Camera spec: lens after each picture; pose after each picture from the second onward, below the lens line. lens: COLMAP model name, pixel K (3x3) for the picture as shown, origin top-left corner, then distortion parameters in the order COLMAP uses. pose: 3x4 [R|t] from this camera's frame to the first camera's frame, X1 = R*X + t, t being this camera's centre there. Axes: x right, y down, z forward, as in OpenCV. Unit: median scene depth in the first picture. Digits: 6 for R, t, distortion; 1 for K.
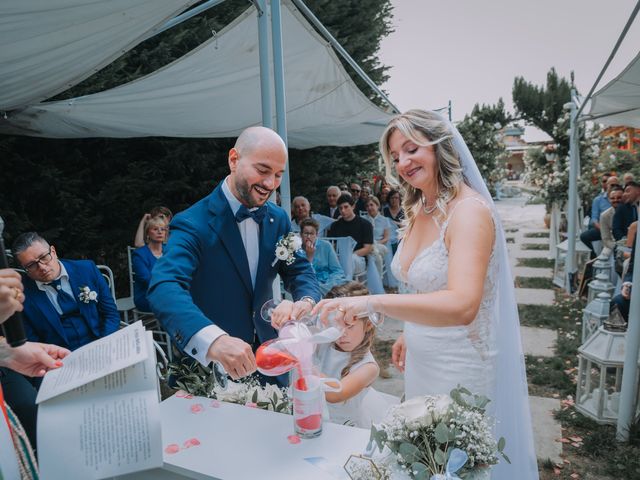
lens RADIAL K [[505.1, 0, 320.0], [0, 505.1, 240.0], [0, 0, 1]] dist [-0.122245, 0.098310]
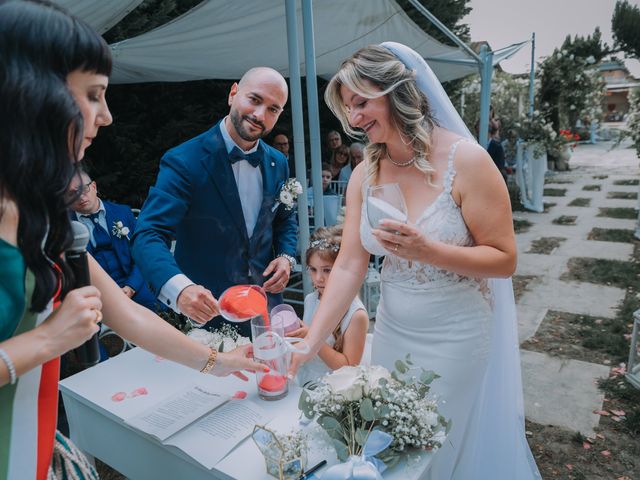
lens RADIAL K [[505.1, 0, 320.0], [0, 505.1, 240.0], [0, 0, 1]] dist [-0.122245, 0.098310]
pose [[0.985552, 0.025333, -0.167467, 0.032264], [-0.006742, 0.993835, 0.110664, -0.000322], [0.169238, -0.107936, 0.979647, 0.016912]]
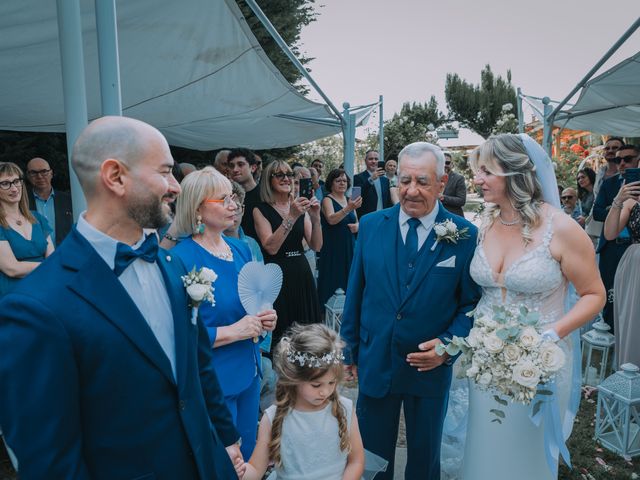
lens RADIAL K [[505.1, 0, 320.0], [0, 505.1, 240.0], [0, 0, 1]] dist [-0.122245, 0.098310]
pose [[0.987168, -0.006787, 0.159540, 0.015118], [0.007295, 0.999970, -0.002601, -0.025498], [-0.159518, 0.003732, 0.987188, 0.143831]]
